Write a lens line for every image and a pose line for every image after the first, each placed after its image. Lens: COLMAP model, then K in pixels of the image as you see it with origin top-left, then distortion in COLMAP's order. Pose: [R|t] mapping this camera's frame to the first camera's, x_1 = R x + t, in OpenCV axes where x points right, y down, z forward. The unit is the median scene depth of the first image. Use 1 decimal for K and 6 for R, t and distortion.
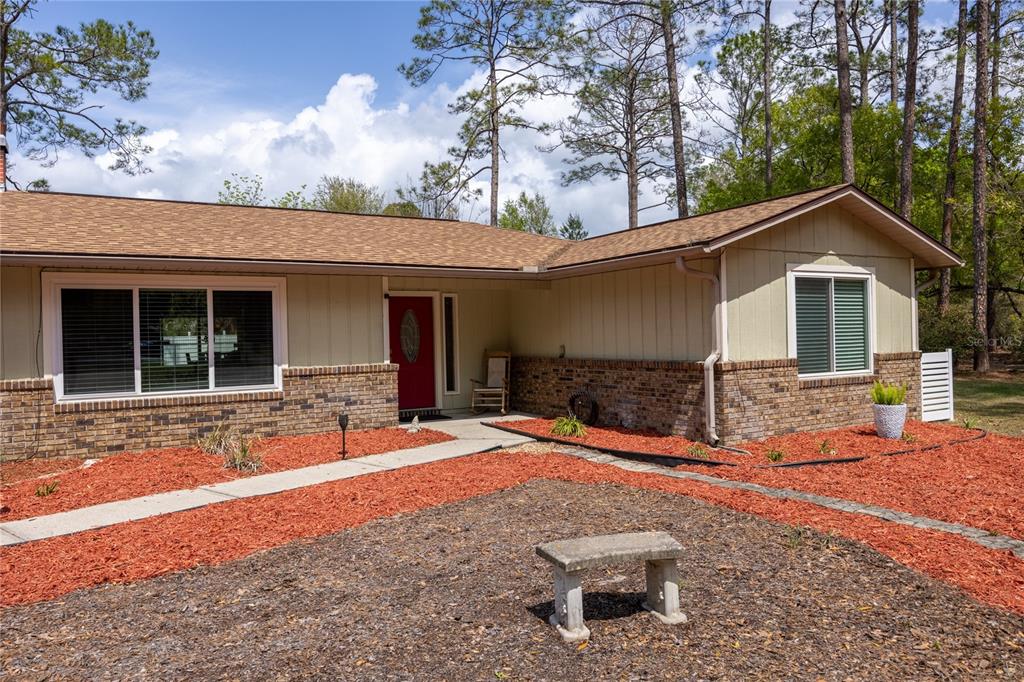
lens RADIAL K [[727.8, 0, 512.0], [0, 727.8, 341.0], [0, 0, 1]] dist [-0.006317, -0.002302]
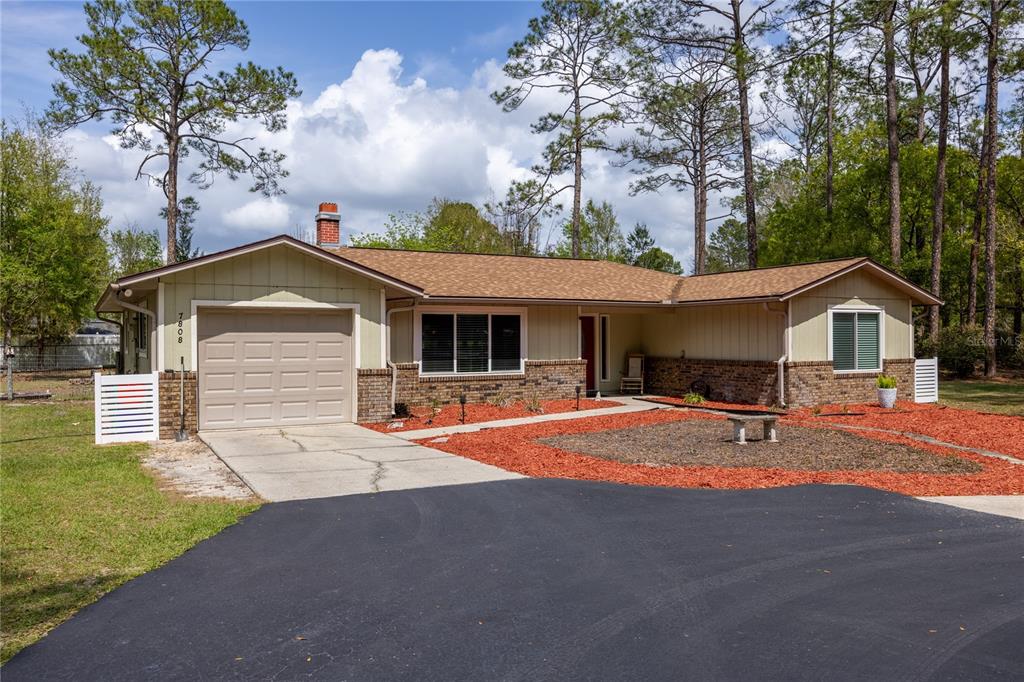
lens RADIAL K [[811.4, 0, 512.0], [0, 811.4, 341.0], [0, 0, 1]] dist [-0.010295, -0.001602]
pose [[0.999012, 0.018827, -0.040261, -0.239078], [-0.018954, 0.999817, -0.002762, -0.002112], [0.040202, 0.003522, 0.999185, -0.782830]]
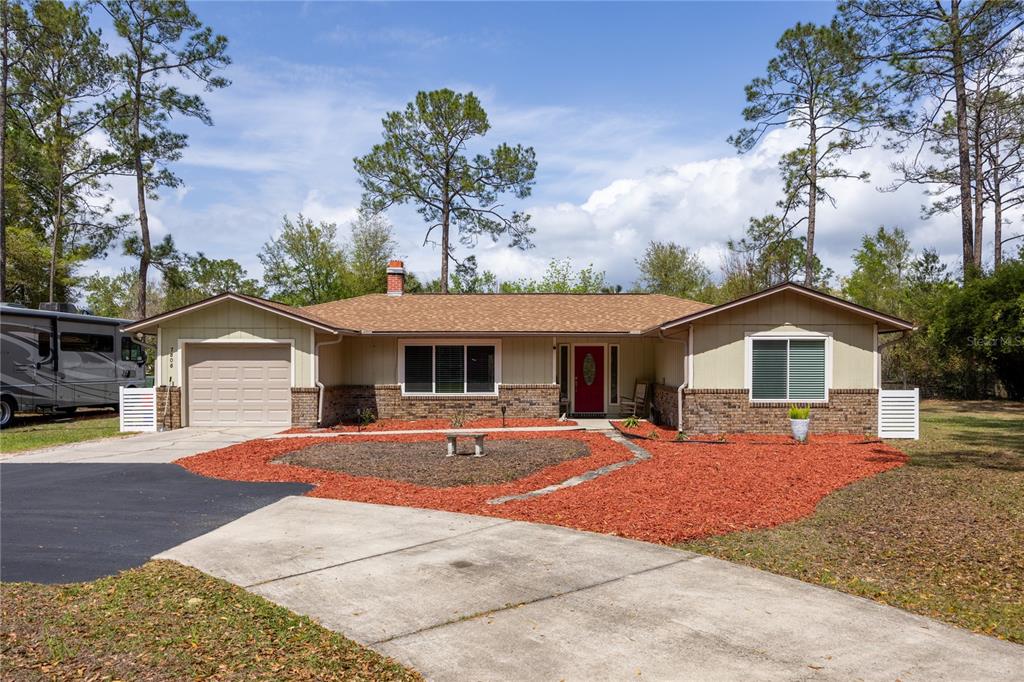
lens RADIAL K [[731.4, 0, 545.1], [0, 731.4, 373.3], [0, 0, 1]] dist [-0.017617, -0.006246]
pose [[0.858139, 0.026209, -0.512749, 0.723516], [-0.022938, 0.999656, 0.012707, -0.019259], [0.512905, 0.000857, 0.858445, -0.577506]]
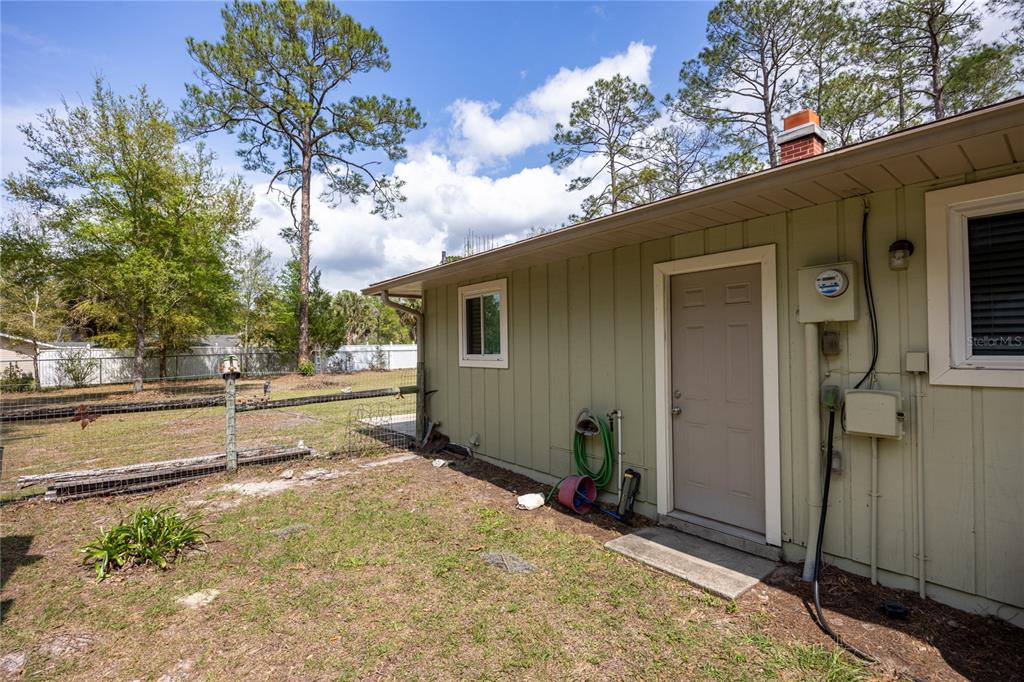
lens RADIAL K [[465.7, 0, 512.0], [0, 465.7, 341.0], [0, 0, 1]] dist [-0.018967, 0.000234]
pose [[0.989418, 0.013814, 0.144437, -1.227878], [-0.010142, 0.999607, -0.026129, 0.024430], [-0.144742, 0.024388, 0.989169, 0.466386]]
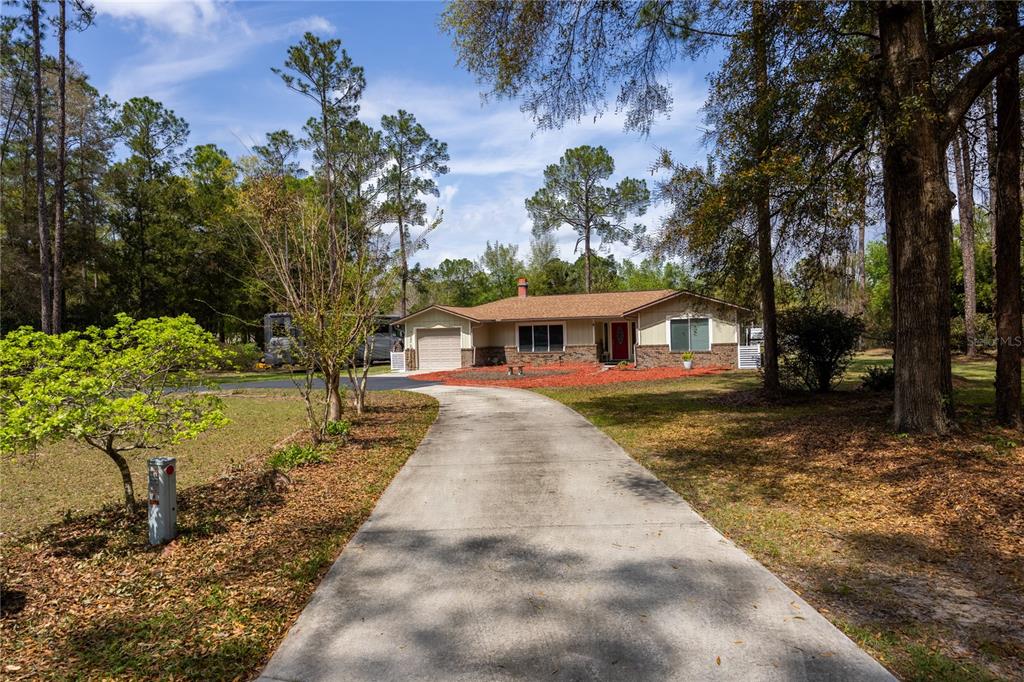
lens RADIAL K [[655.0, 0, 512.0], [0, 655.0, 341.0], [0, 0, 1]] dist [-0.047428, -0.000062]
pose [[0.622374, 0.010920, -0.782644, 1.930401], [0.009026, 0.999736, 0.021126, -0.051501], [0.782668, -0.020213, 0.622111, -1.187335]]
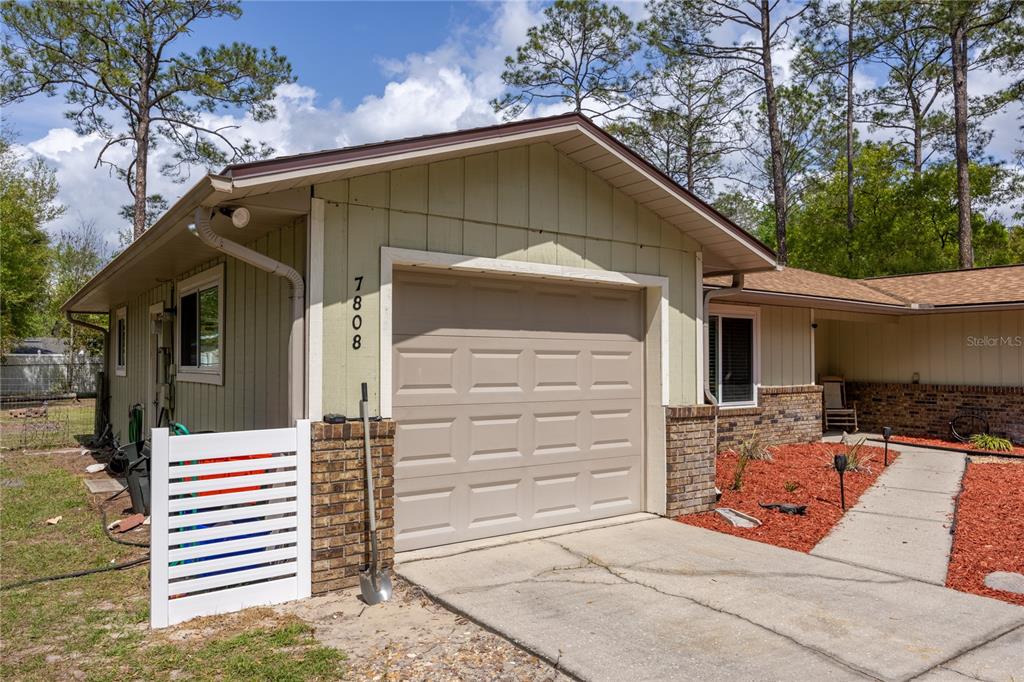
lens RADIAL K [[721.1, 0, 512.0], [0, 721.1, 341.0], [0, 0, 1]] dist [-0.002664, -0.001560]
pose [[0.996238, 0.028486, 0.081840, -0.699355], [-0.025560, 0.999004, -0.036582, 0.014673], [-0.082801, 0.034352, 0.995974, -0.080563]]
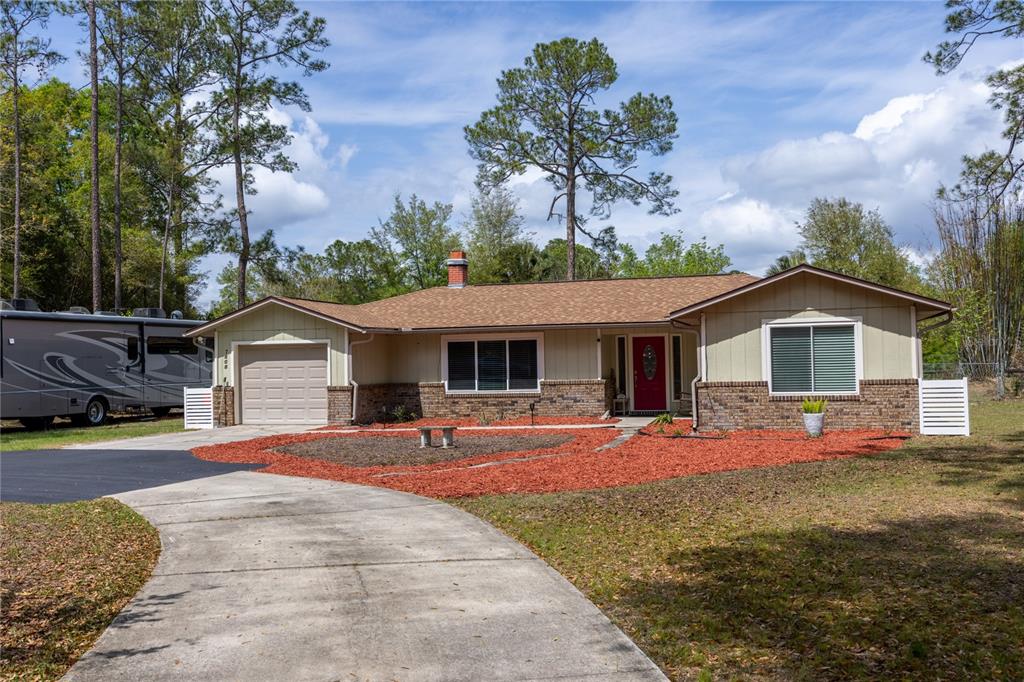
lens RADIAL K [[967.0, 0, 514.0], [0, 967.0, 317.0], [0, 0, 1]] dist [-0.042007, 0.003315]
pose [[0.677521, -0.025993, -0.735044, 1.303758], [-0.000613, 0.999355, -0.035905, -0.032492], [0.735503, 0.024776, 0.677068, -0.660527]]
